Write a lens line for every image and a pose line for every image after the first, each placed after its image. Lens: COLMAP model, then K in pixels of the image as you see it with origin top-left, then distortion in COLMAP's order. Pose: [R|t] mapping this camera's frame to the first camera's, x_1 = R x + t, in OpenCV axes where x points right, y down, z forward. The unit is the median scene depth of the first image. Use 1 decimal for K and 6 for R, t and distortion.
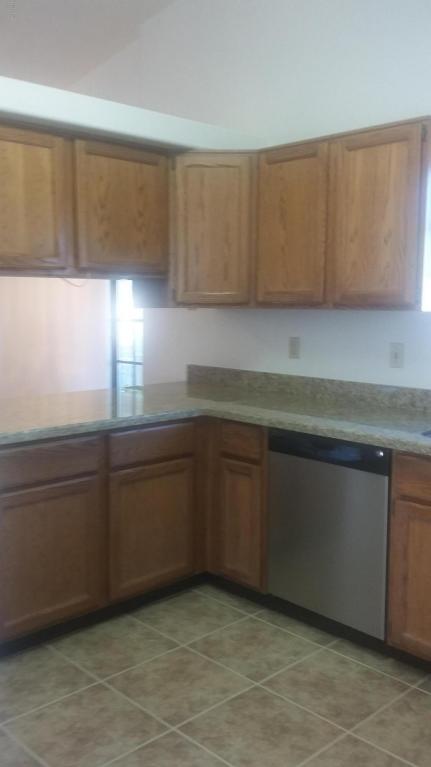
lens RADIAL K [[709.5, 0, 215.5], [0, 709.5, 383.5], [0, 0, 1]] dist [0.107081, -0.212624]
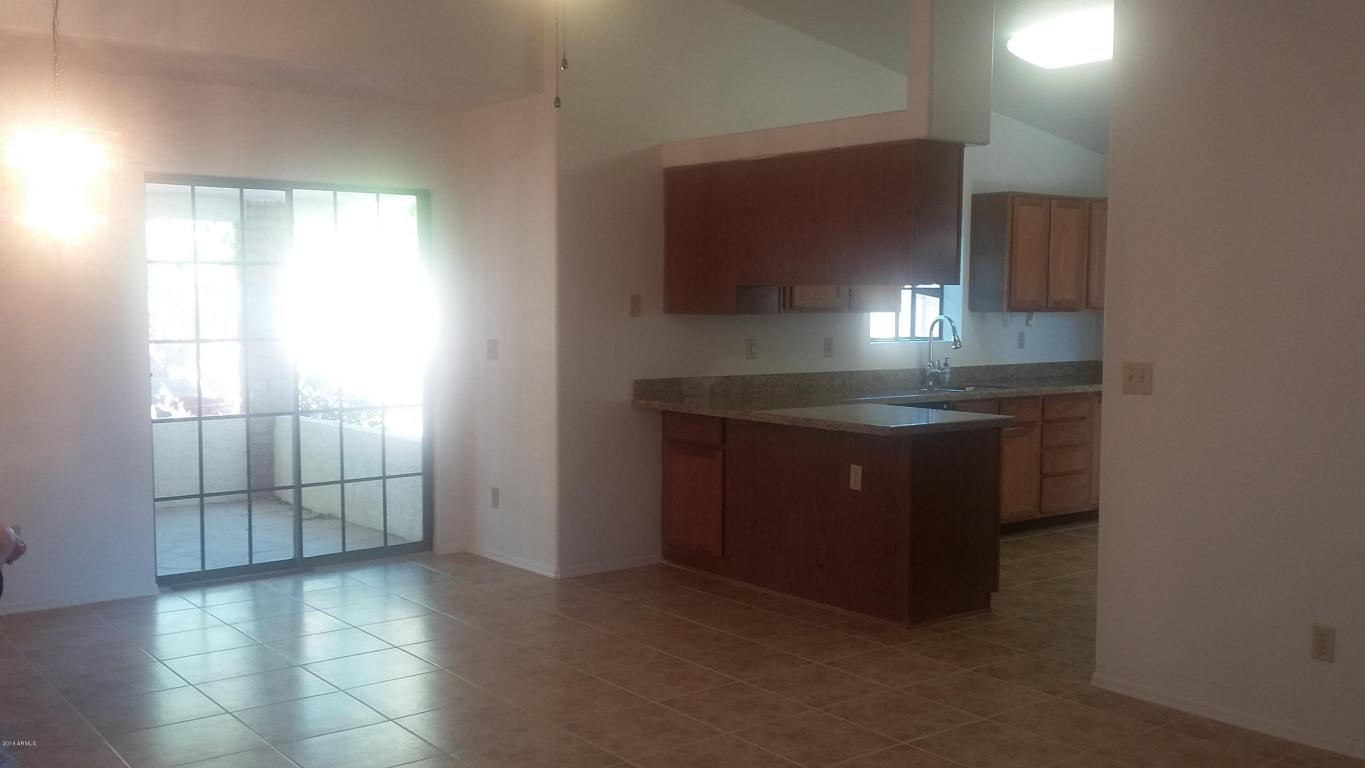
lens RADIAL K [[1262.6, 0, 687.1], [0, 1262.6, 392.6], [0, 0, 1]] dist [0.107081, -0.212624]
pose [[0.105598, -0.077696, 0.991369, -2.045875], [0.114529, 0.991259, 0.065488, -0.138390], [-0.987792, 0.106625, 0.113573, 1.017036]]
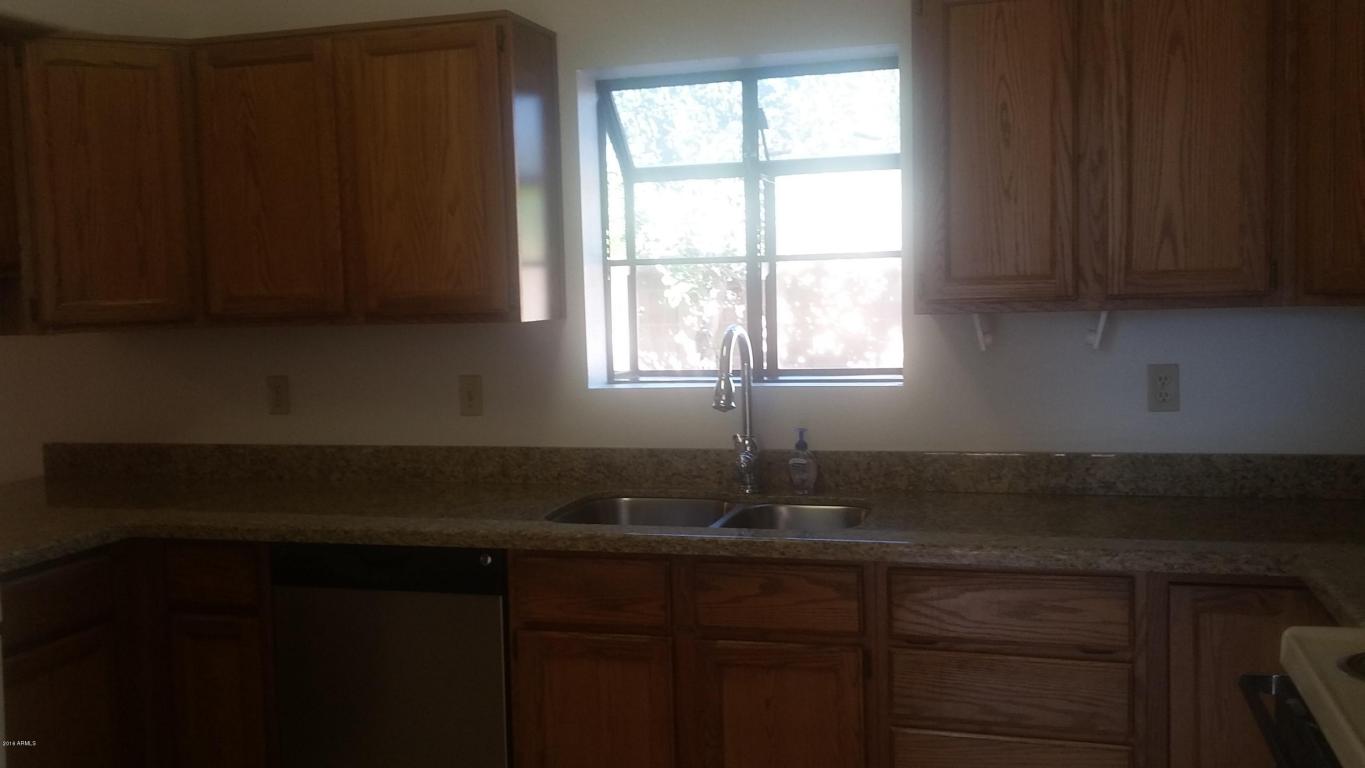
lens RADIAL K [[1262.6, 0, 687.1], [0, 1262.6, 392.6], [0, 0, 1]] dist [0.107081, -0.212624]
pose [[0.867473, -0.074152, 0.491928, -0.114693], [0.093202, 0.995545, -0.014288, -0.009525], [-0.488677, 0.058243, 0.870519, -0.019208]]
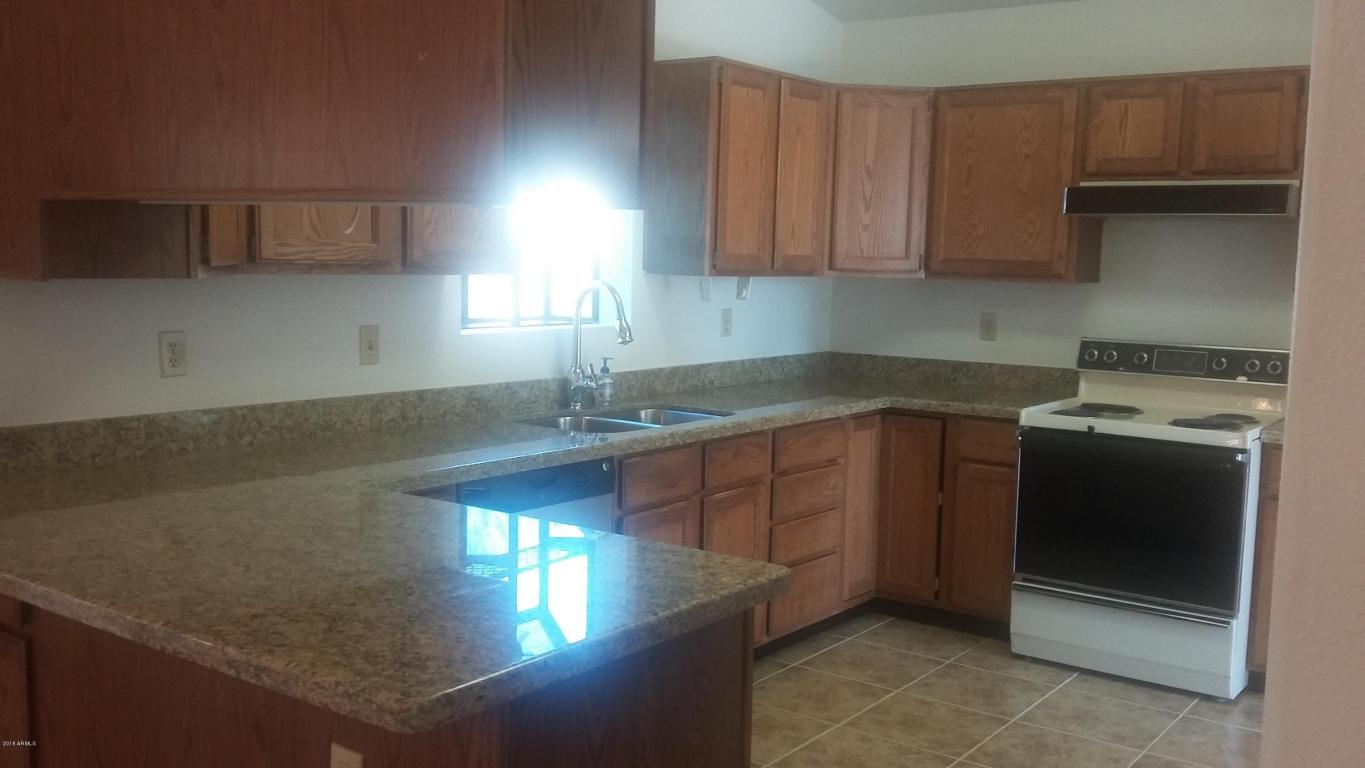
lens RADIAL K [[1262.6, 0, 687.1], [0, 1262.6, 392.6], [0, 0, 1]] dist [0.107081, -0.212624]
pose [[-0.165190, -0.118172, 0.979157, -0.885566], [0.091941, 0.986627, 0.134585, -0.122872], [-0.981967, 0.112257, -0.152116, 0.915872]]
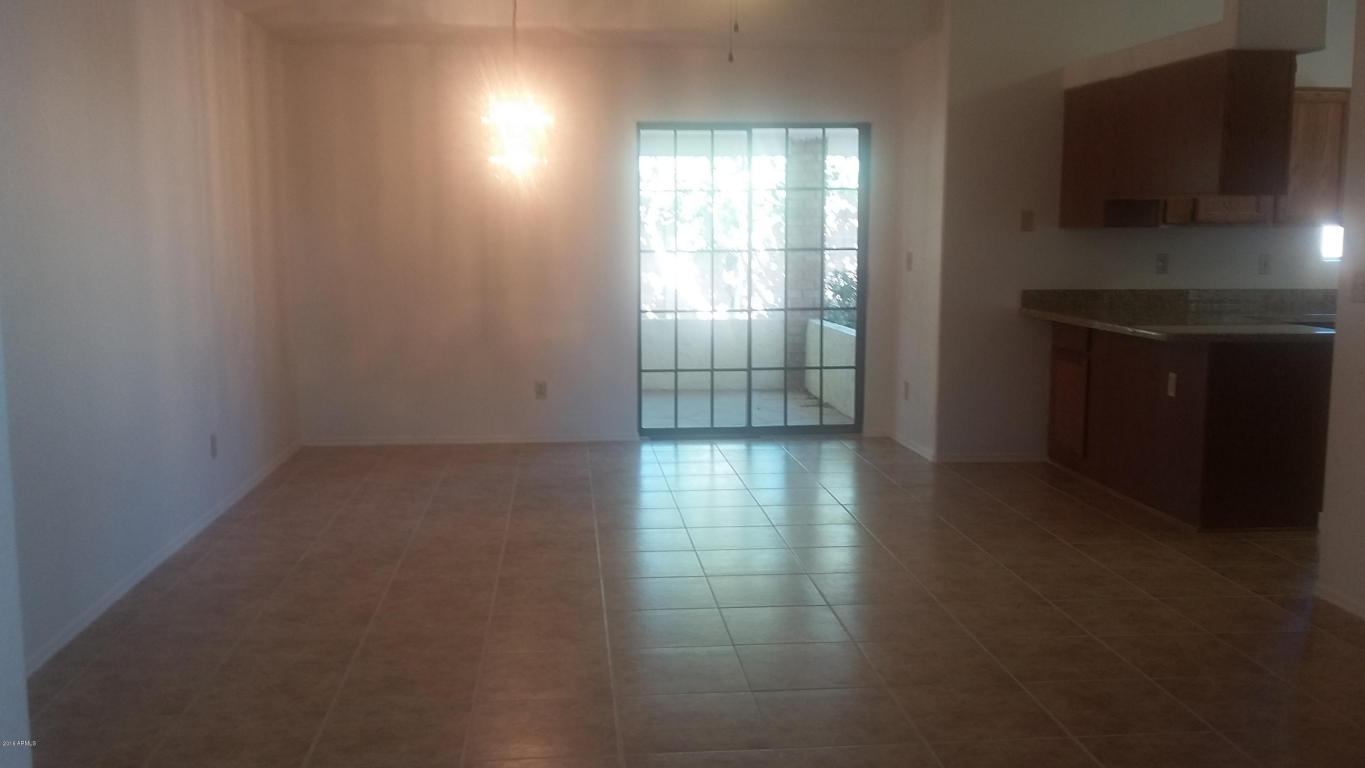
lens RADIAL K [[1262.6, 0, 687.1], [0, 1262.6, 392.6], [0, 0, 1]] dist [0.107081, -0.212624]
pose [[0.626556, -0.105789, 0.772164, -2.136867], [0.094963, 0.993726, 0.059088, -0.044322], [-0.773570, 0.036305, 0.632670, 0.388304]]
